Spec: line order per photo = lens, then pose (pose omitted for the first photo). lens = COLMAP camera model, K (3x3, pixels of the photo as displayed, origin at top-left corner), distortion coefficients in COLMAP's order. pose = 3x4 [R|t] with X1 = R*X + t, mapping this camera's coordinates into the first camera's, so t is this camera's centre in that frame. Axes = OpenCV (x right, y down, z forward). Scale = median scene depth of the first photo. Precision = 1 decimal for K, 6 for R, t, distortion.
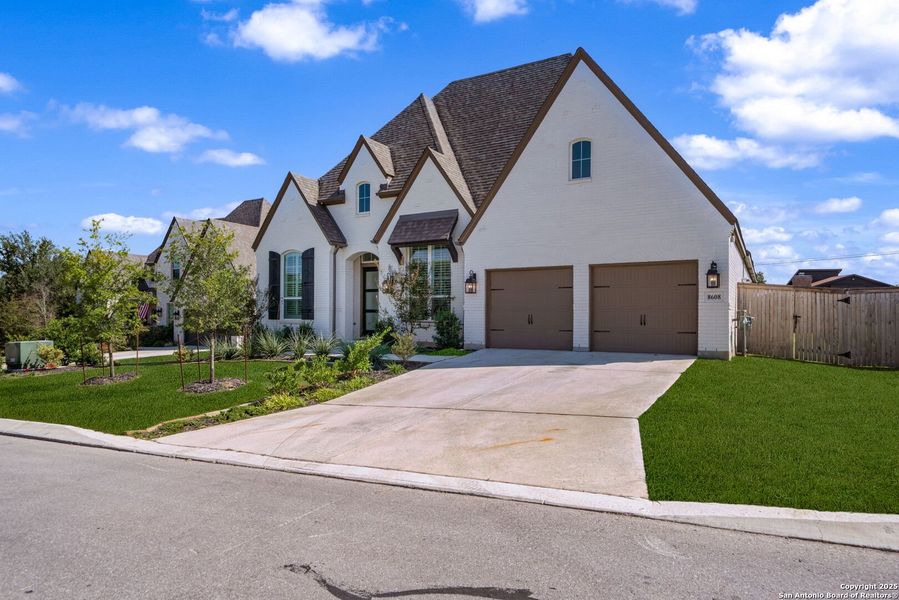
lens RADIAL K [[584.1, 0, 441.6], [0, 584.1, 309.8], [0, 0, 1]] dist [0.031218, 0.002371]
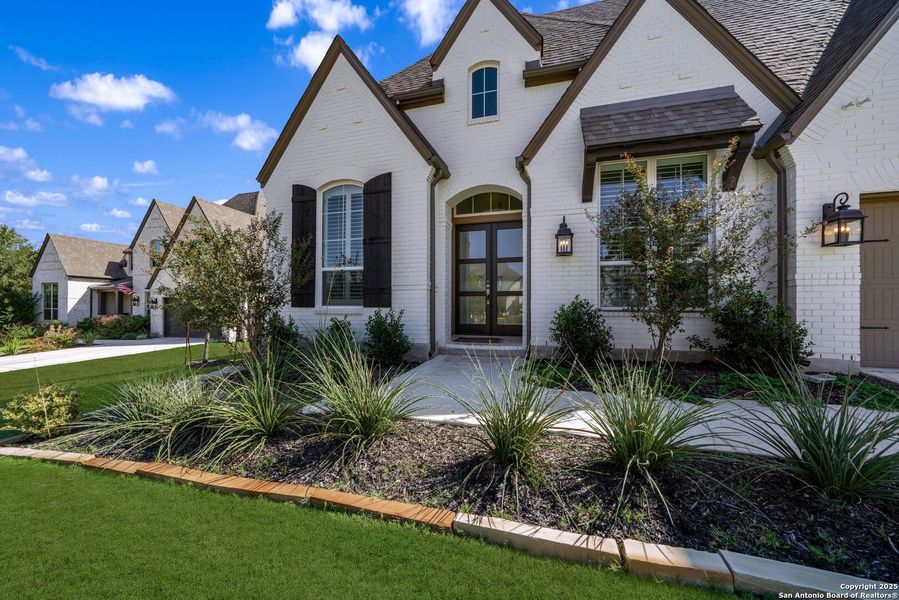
lens RADIAL K [[312.3, 0, 450.5], [0, 312.3, 303.9], [0, 0, 1]] dist [-0.007606, 0.000399]
pose [[0.961602, 0.000704, 0.274446, -0.246013], [-0.001496, 0.999995, 0.002674, 0.012577], [-0.274443, -0.002982, 0.961599, 0.718382]]
